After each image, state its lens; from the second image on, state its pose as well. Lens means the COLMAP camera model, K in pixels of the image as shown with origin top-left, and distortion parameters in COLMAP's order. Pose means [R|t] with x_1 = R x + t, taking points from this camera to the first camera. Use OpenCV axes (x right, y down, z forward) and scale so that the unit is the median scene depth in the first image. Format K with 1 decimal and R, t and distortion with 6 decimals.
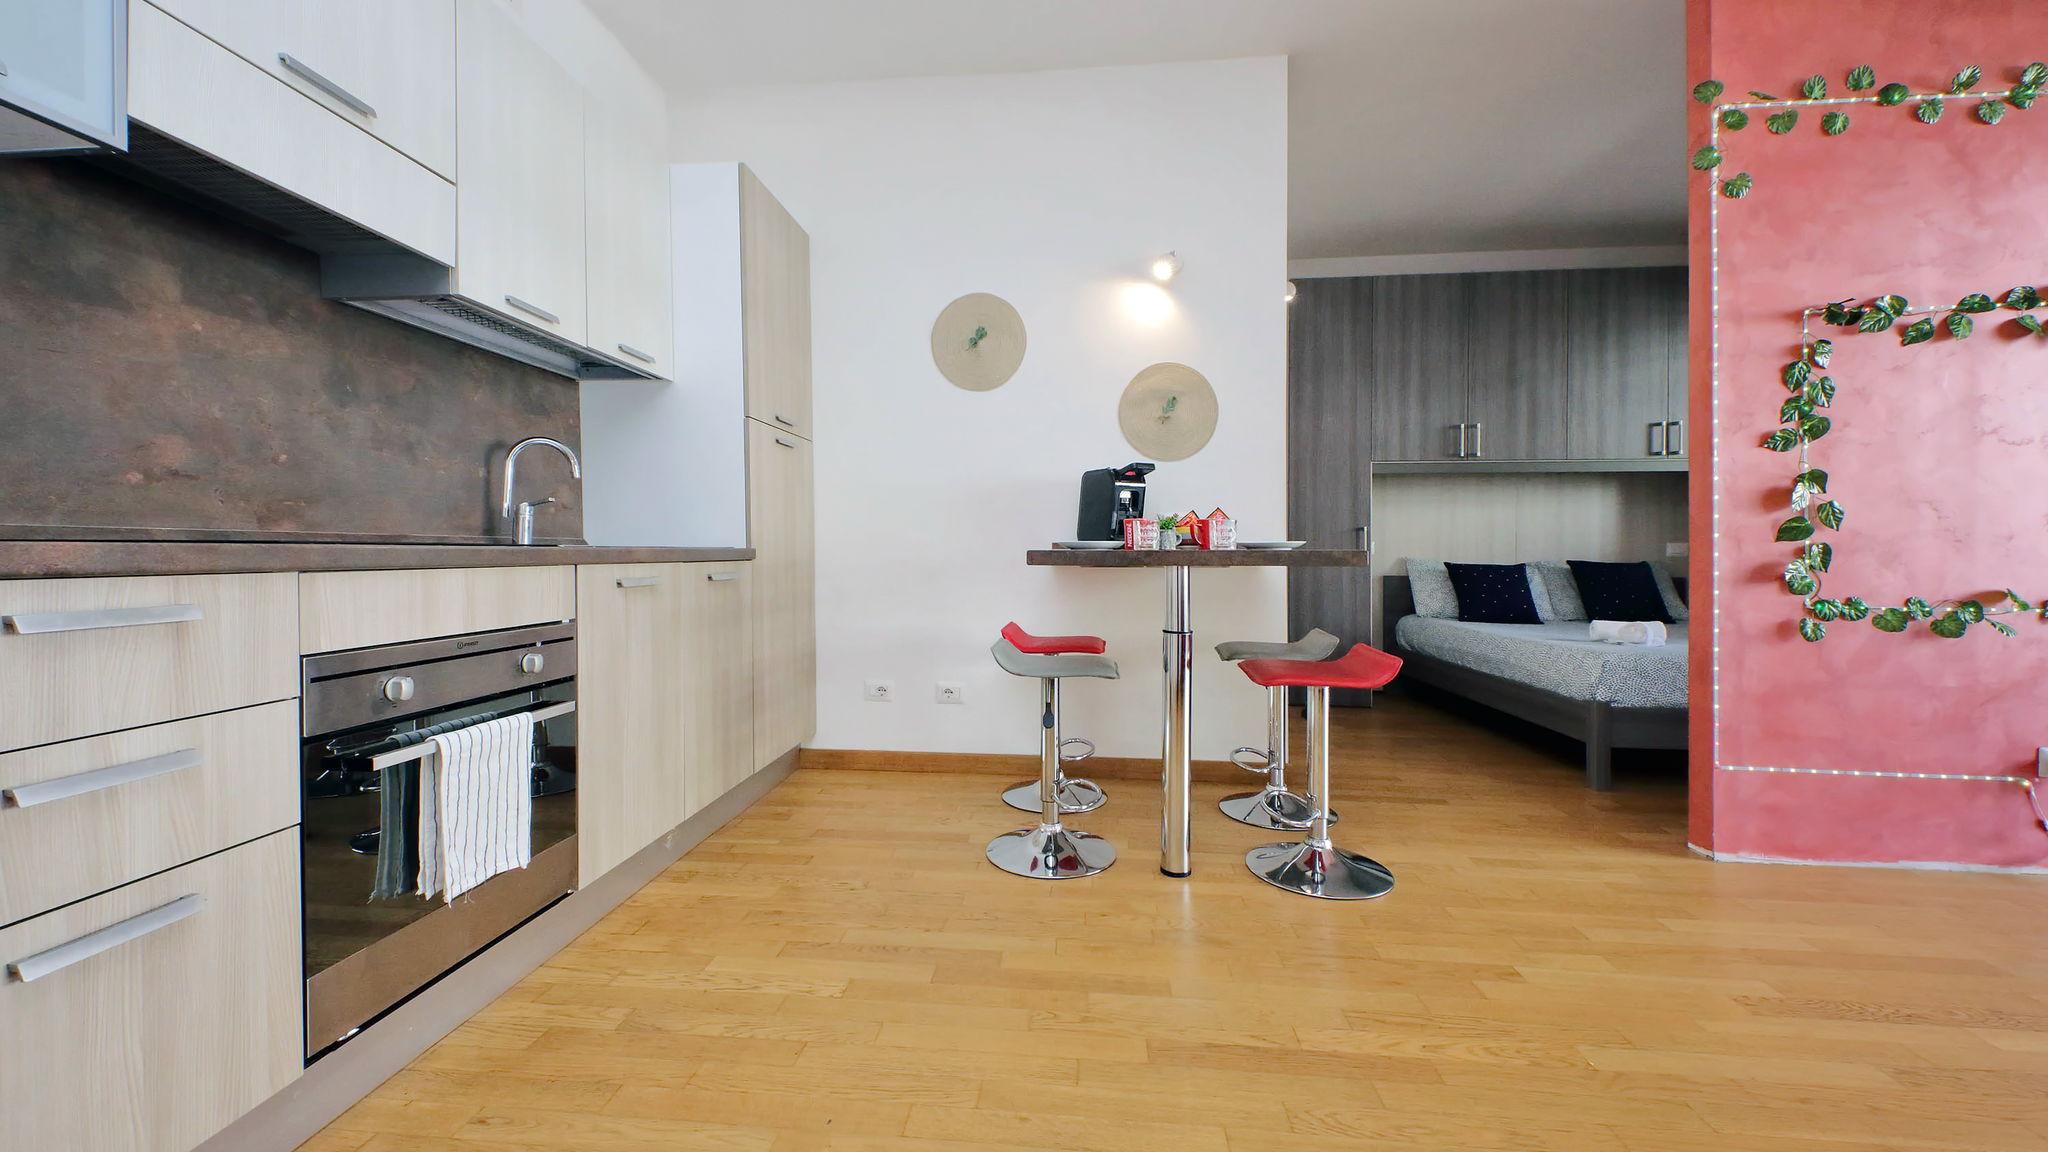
lens RADIAL K [[776.2, 0, 1011.1], [0, 776.2, 552.2], [0, 0, 1]] dist [0.020458, -0.006949]
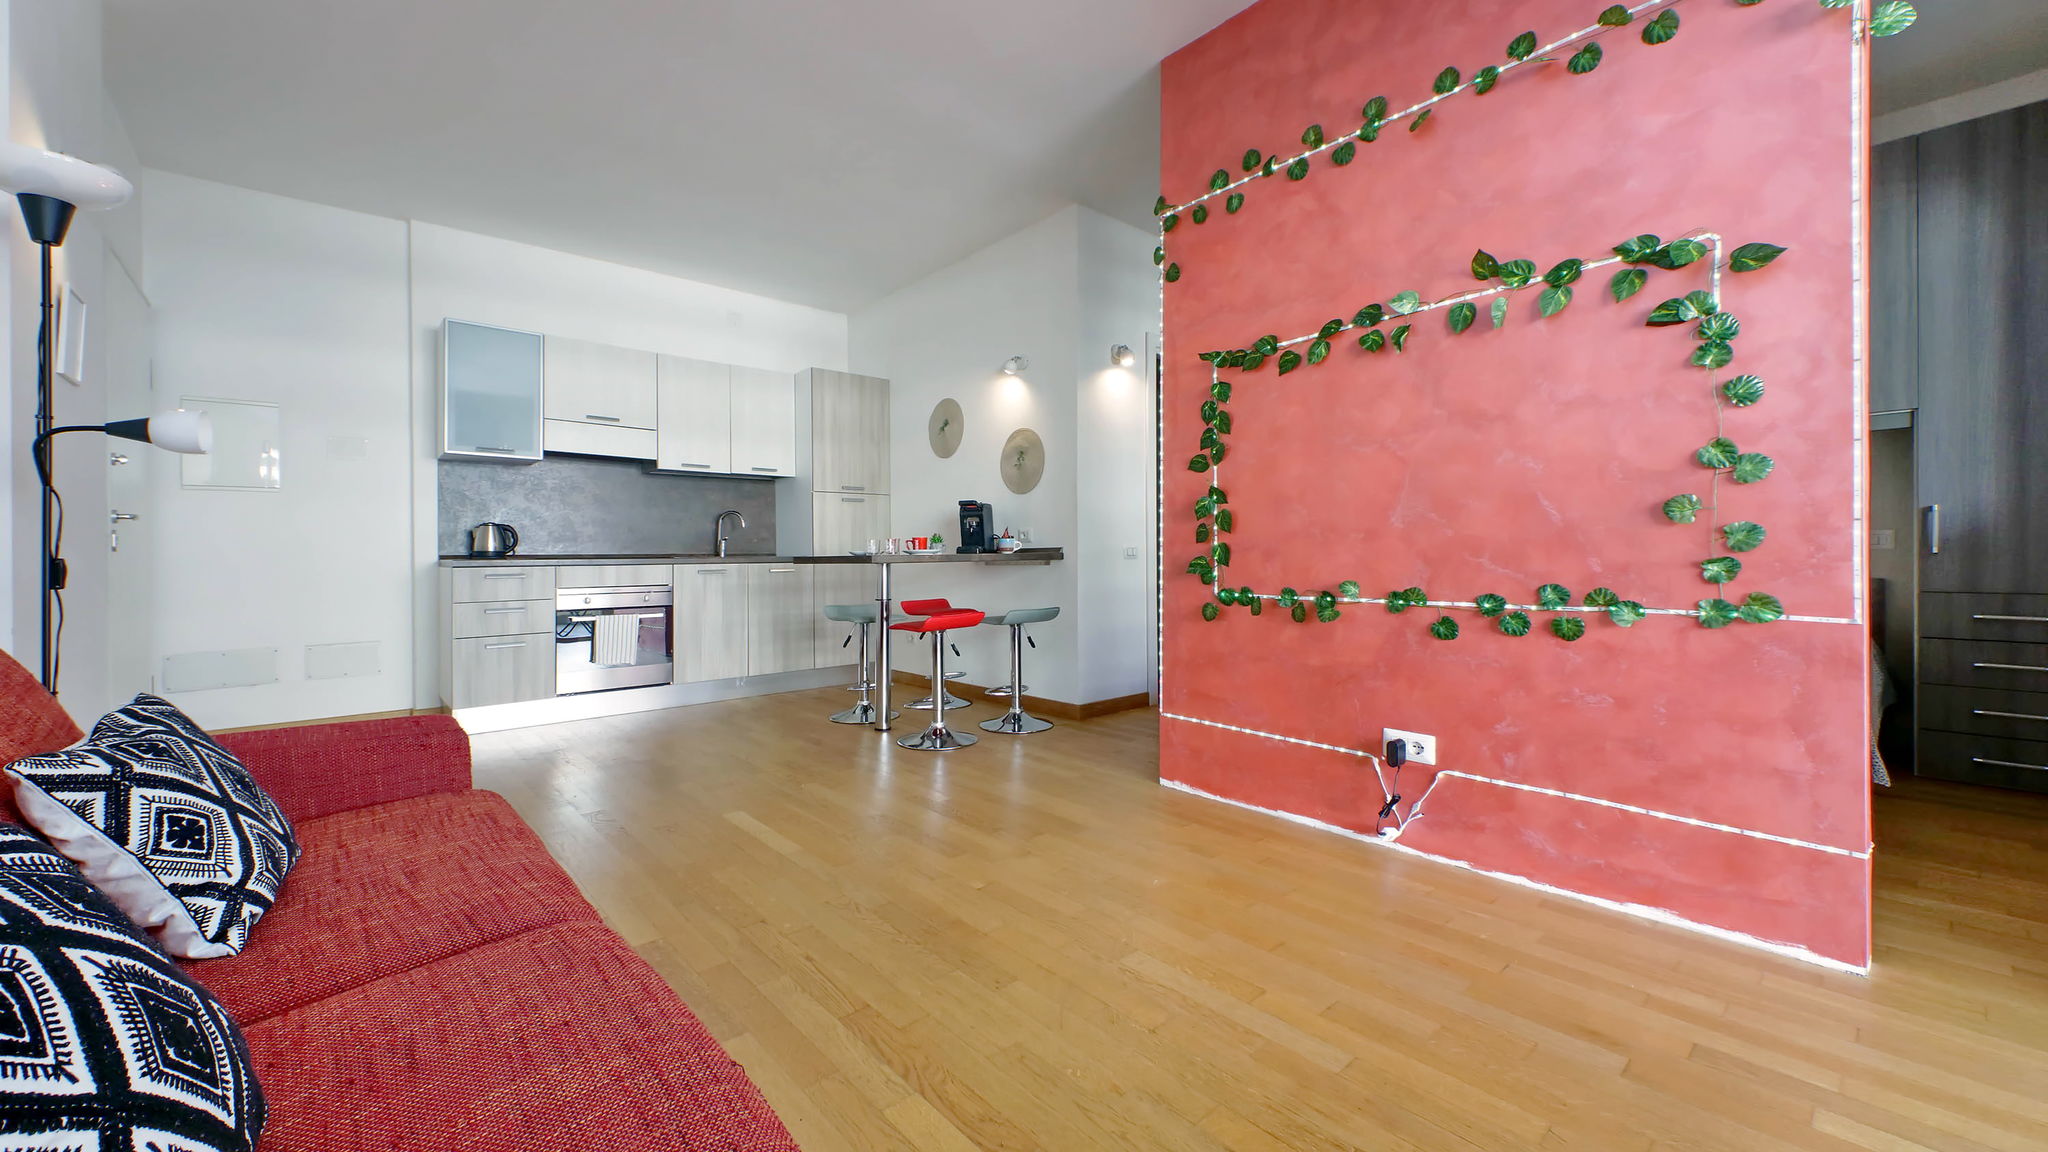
lens RADIAL K [[776.2, 0, 998.5], [0, 776.2, 550.0], [0, 0, 1]] dist [0.020458, -0.006949]
pose [[0.720984, -0.017180, -0.692739, 1.622036], [0.012139, 0.999852, -0.012163, 0.009164], [0.692846, 0.000361, 0.721086, -0.134801]]
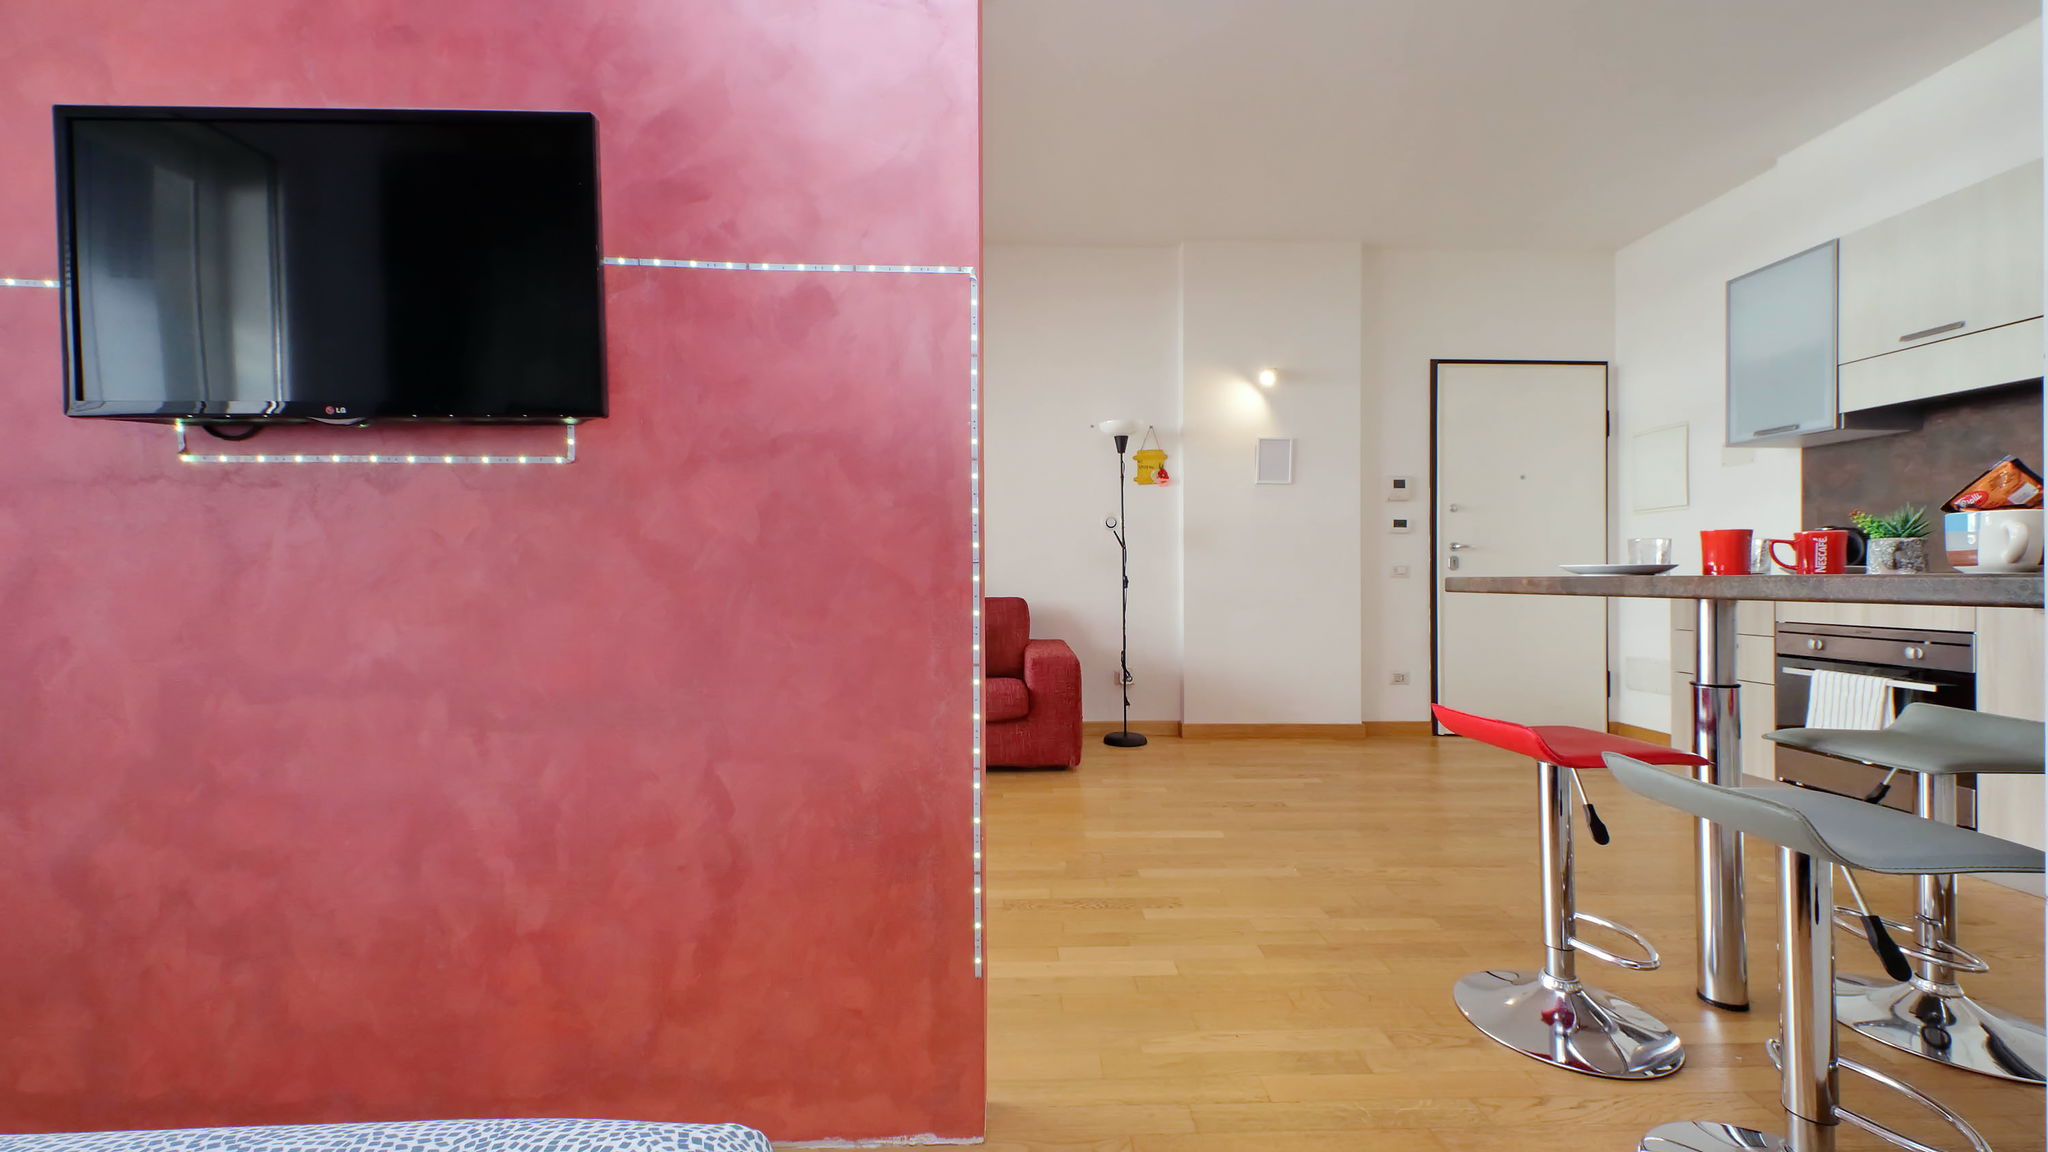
lens RADIAL K [[776.2, 0, 1036.6], [0, 776.2, 571.3], [0, 0, 1]] dist [0.020458, -0.006949]
pose [[-0.988373, -0.007168, -0.151882, 0.955679], [-0.006044, 0.999951, -0.007860, 0.000894], [0.151931, -0.006851, -0.988367, 1.601141]]
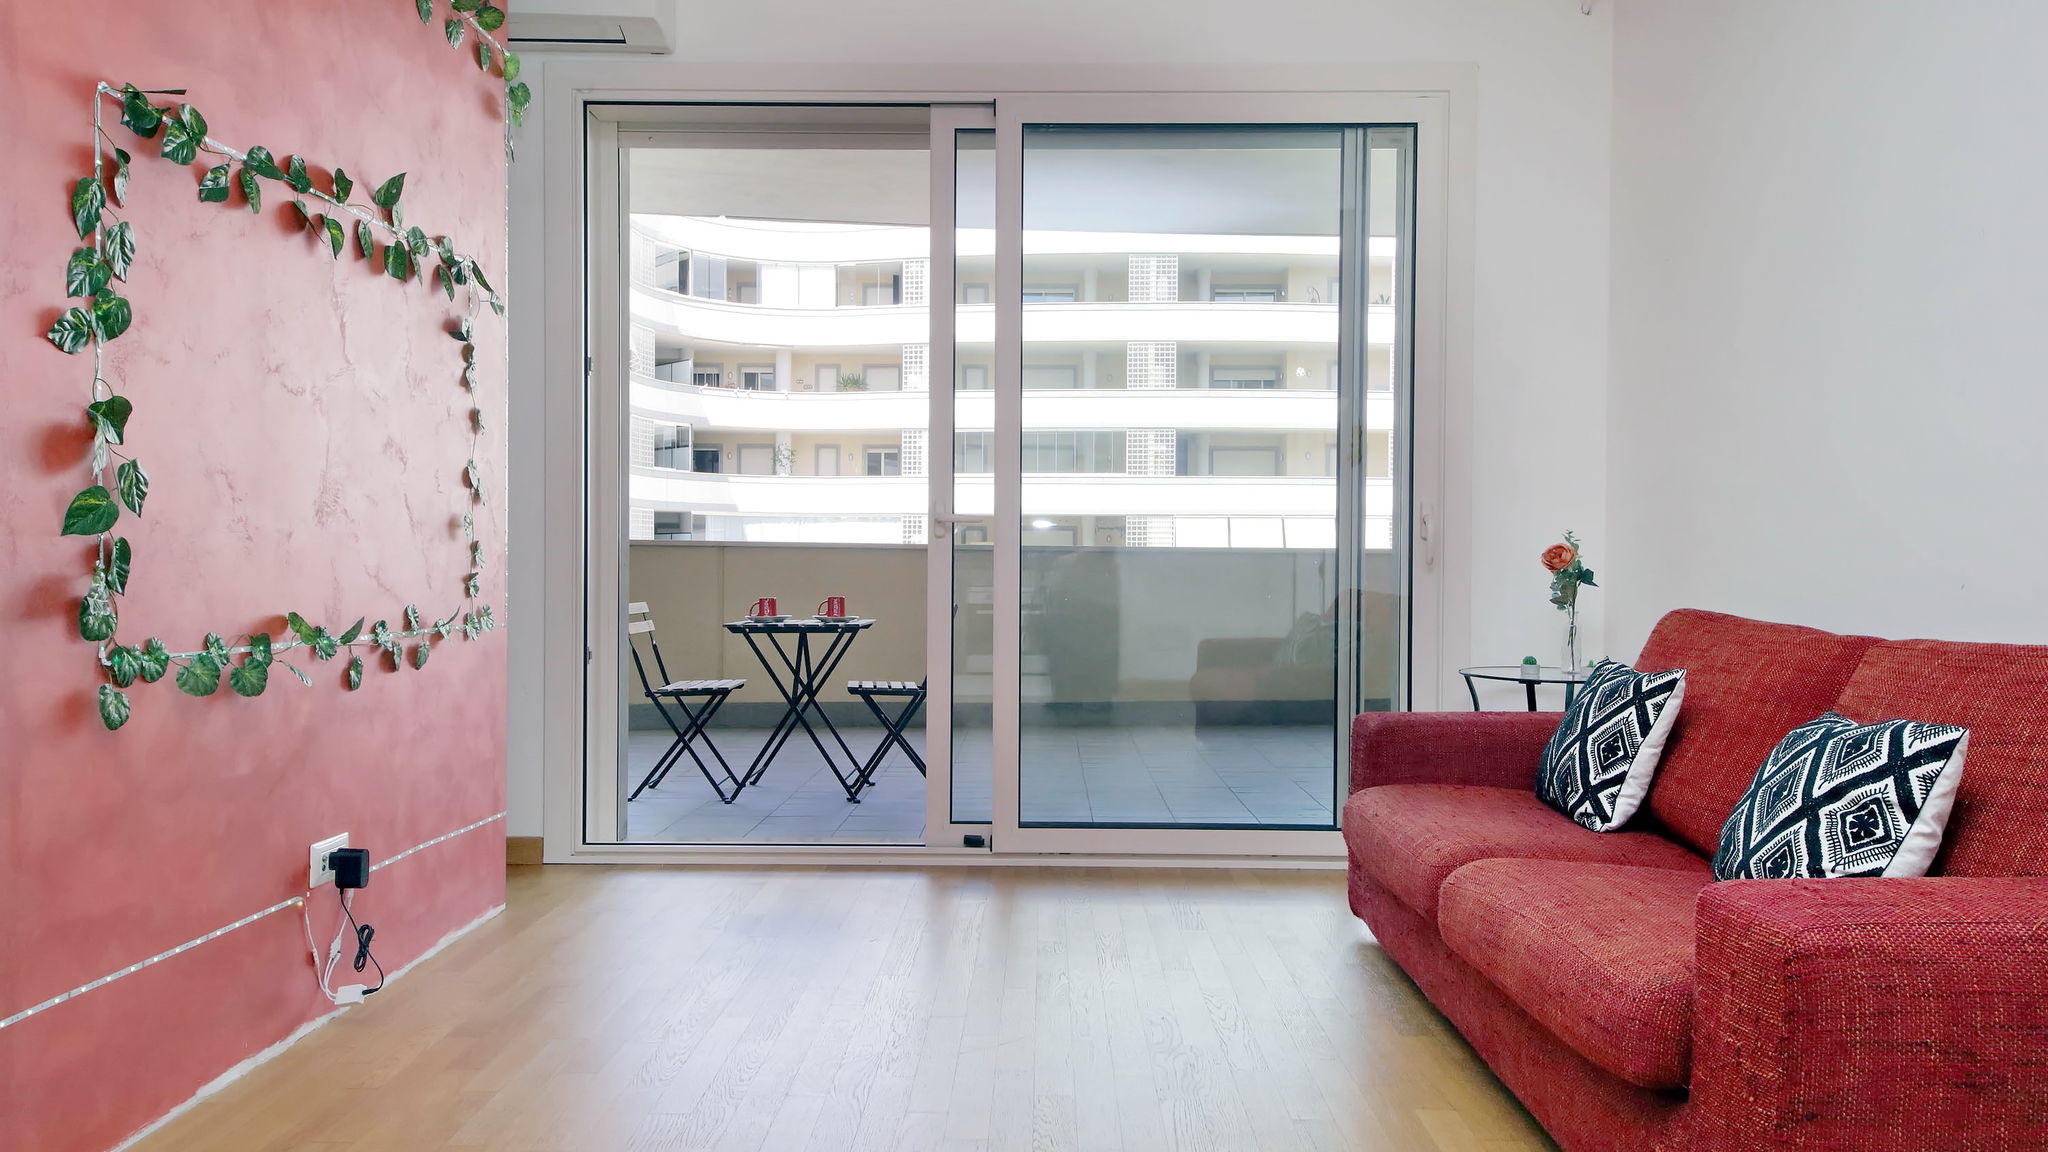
lens RADIAL K [[1421.4, 0, 1042.2], [0, 1421.4, 570.1], [0, 0, 1]] dist [0.020799, -0.007388]
pose [[-0.091496, -0.008617, 0.995768, 0.025410], [-0.006078, 0.999949, 0.008095, -0.002656], [-0.995787, -0.005312, -0.091544, 0.474863]]
